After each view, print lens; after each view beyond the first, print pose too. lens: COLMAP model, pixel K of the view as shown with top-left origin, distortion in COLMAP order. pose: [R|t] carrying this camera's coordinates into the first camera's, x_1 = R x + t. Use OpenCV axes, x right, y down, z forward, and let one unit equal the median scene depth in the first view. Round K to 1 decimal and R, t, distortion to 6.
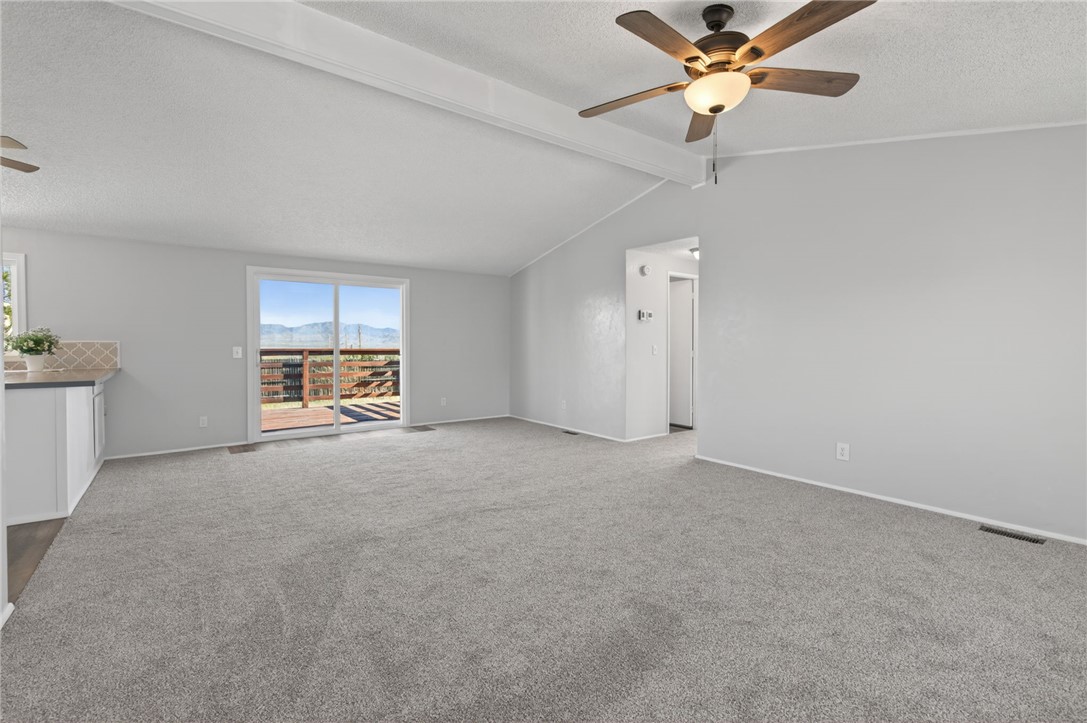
lens RADIAL K [[488.6, 0, 543.9], [0, 488.6, 353.3], [0, 0, 1]] dist [0.005208, 0.000199]
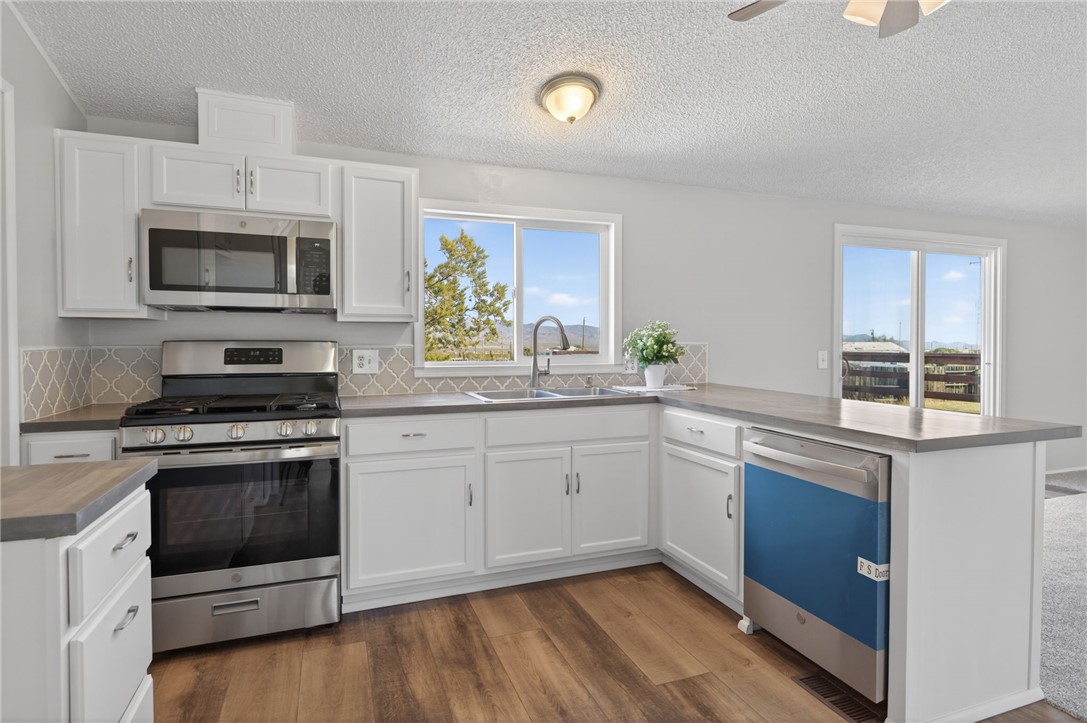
lens RADIAL K [[594.8, 0, 544.7], [0, 594.8, 348.4], [0, 0, 1]] dist [0.000228, -0.000244]
pose [[0.956404, 0.003101, -0.292029, -0.741535], [-0.004824, 0.999975, -0.005182, -0.010297], [0.292006, 0.006365, 0.956395, 0.151330]]
